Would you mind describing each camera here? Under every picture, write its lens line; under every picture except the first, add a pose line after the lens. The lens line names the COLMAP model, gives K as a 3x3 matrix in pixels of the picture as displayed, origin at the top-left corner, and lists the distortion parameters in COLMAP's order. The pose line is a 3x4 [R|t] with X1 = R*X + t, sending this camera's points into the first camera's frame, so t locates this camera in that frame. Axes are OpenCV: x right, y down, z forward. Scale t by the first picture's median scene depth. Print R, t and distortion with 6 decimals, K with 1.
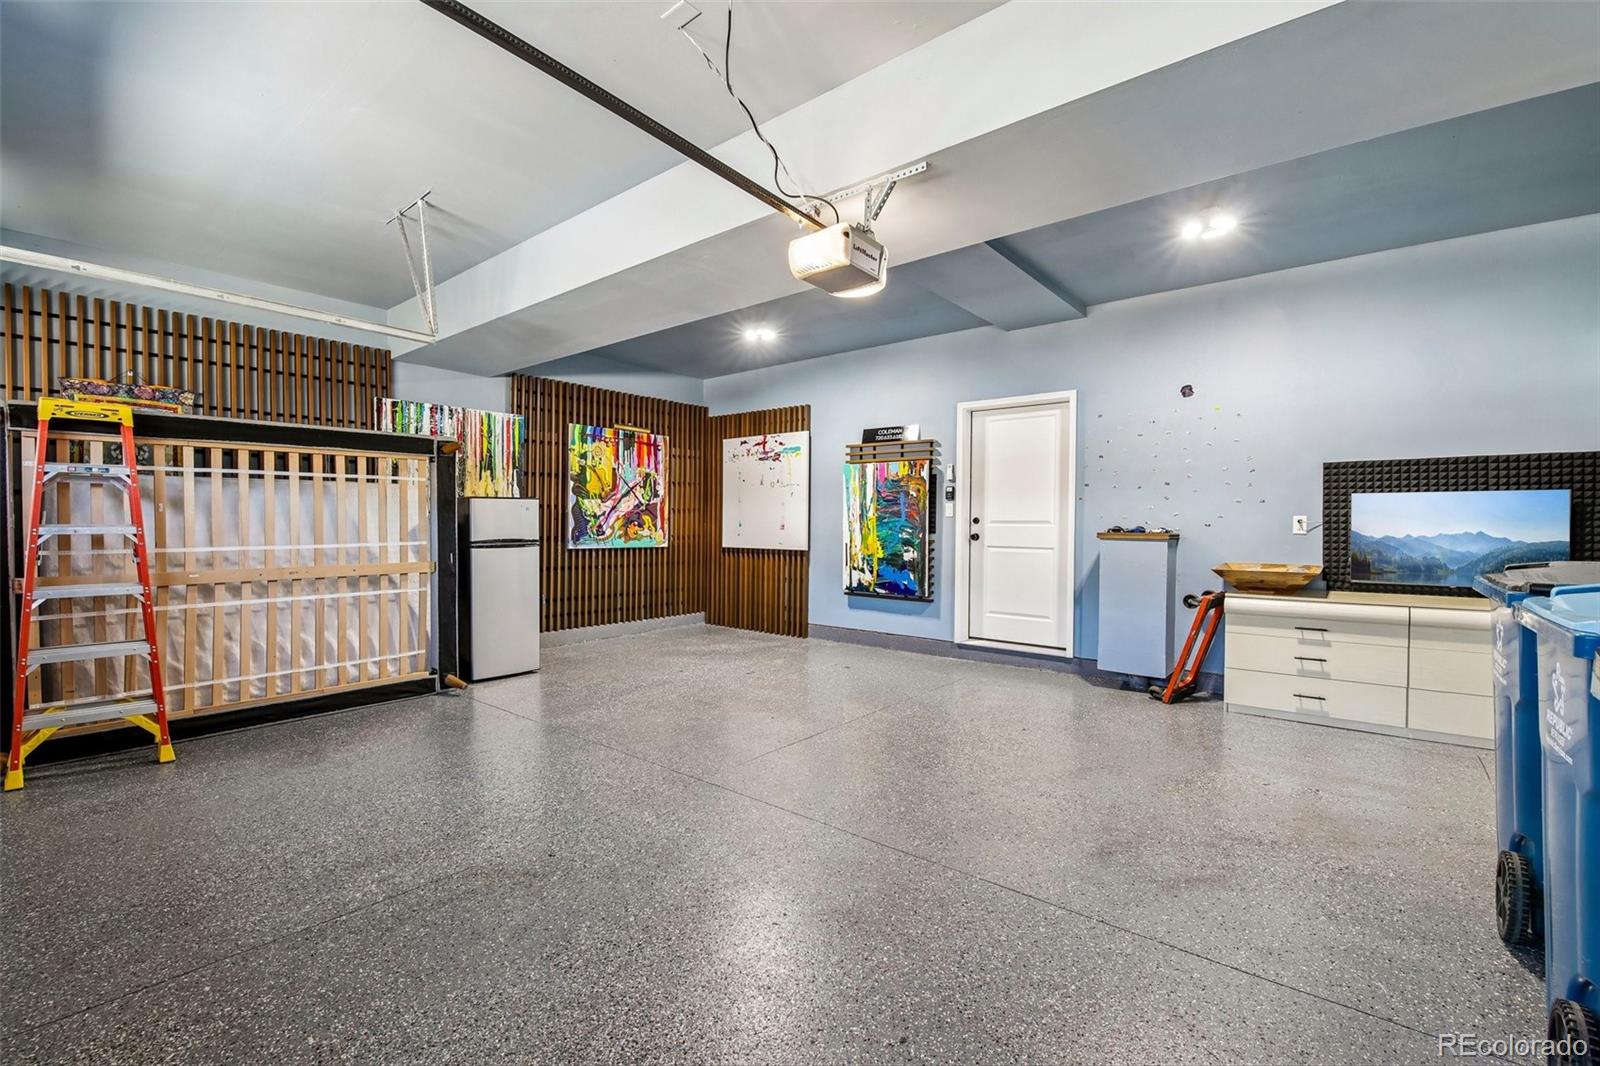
lens RADIAL K [[695.9, 0, 801.2], [0, 695.9, 531.4], [0, 0, 1]] dist [-0.014627, -0.003963]
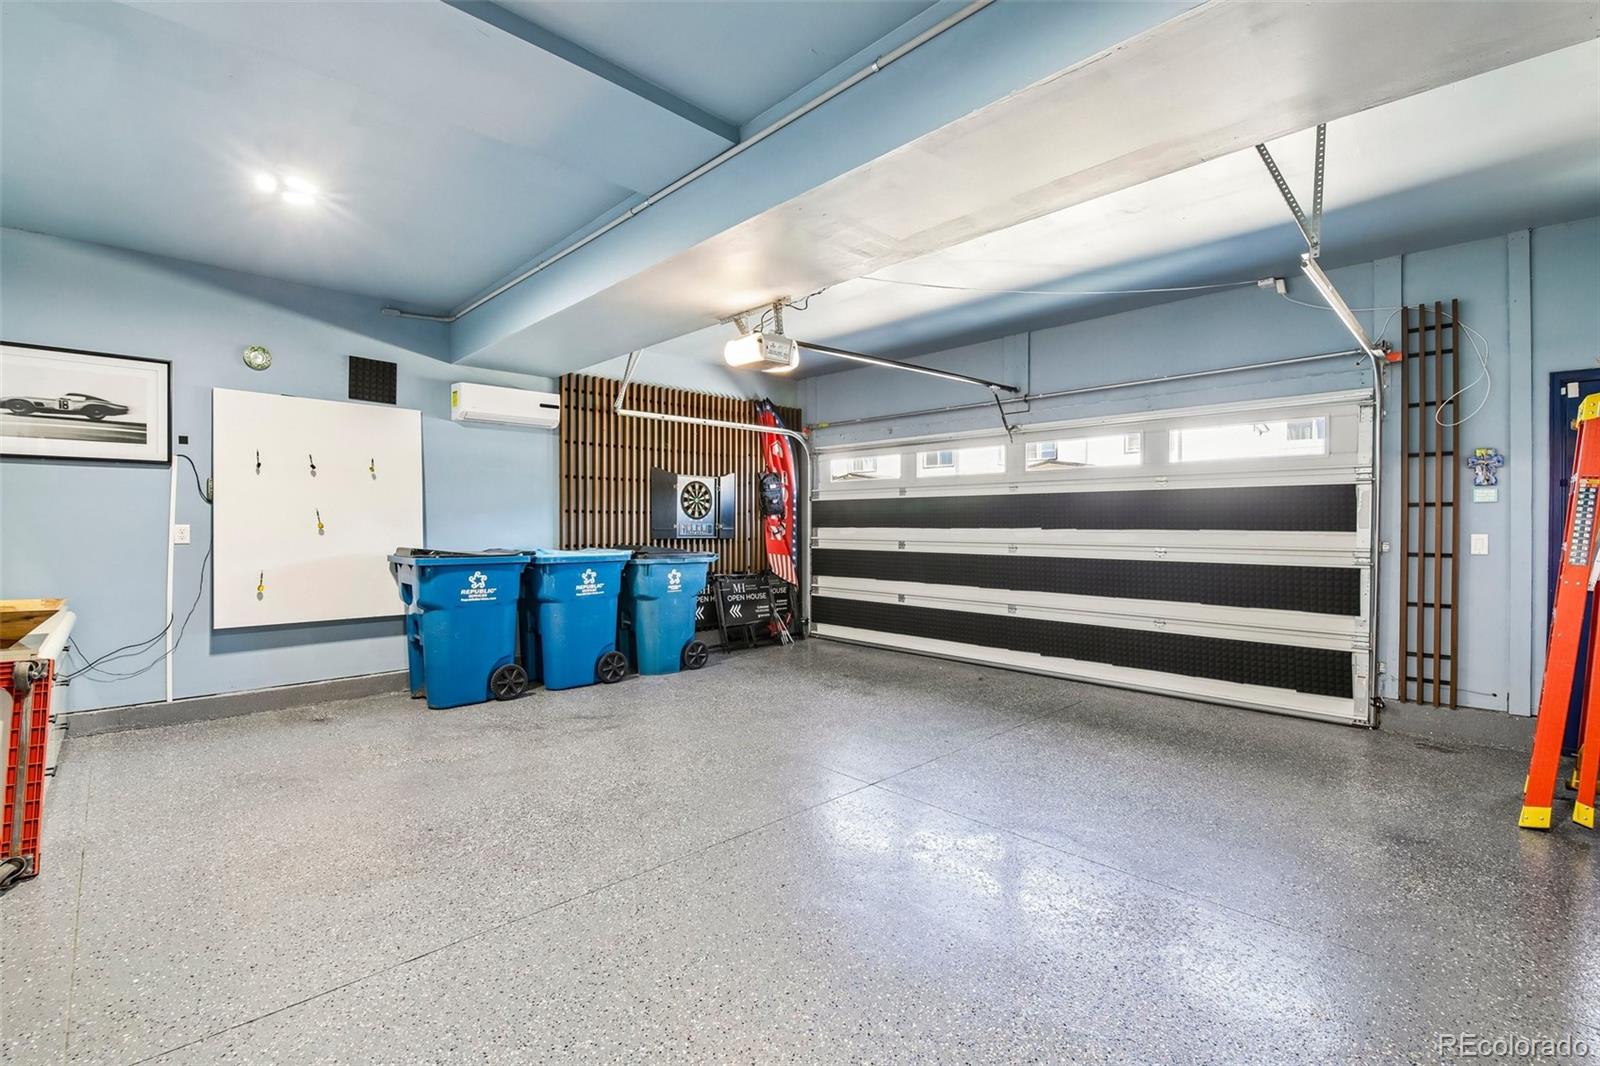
lens RADIAL K [[695.9, 0, 798.4], [0, 695.9, 529.6], [0, 0, 1]] dist [-0.014627, -0.003963]
pose [[-0.994797, -0.007155, 0.101627, -0.187180], [-0.005383, 0.999829, 0.017694, -0.046022], [-0.101736, 0.017054, -0.994665, 2.711864]]
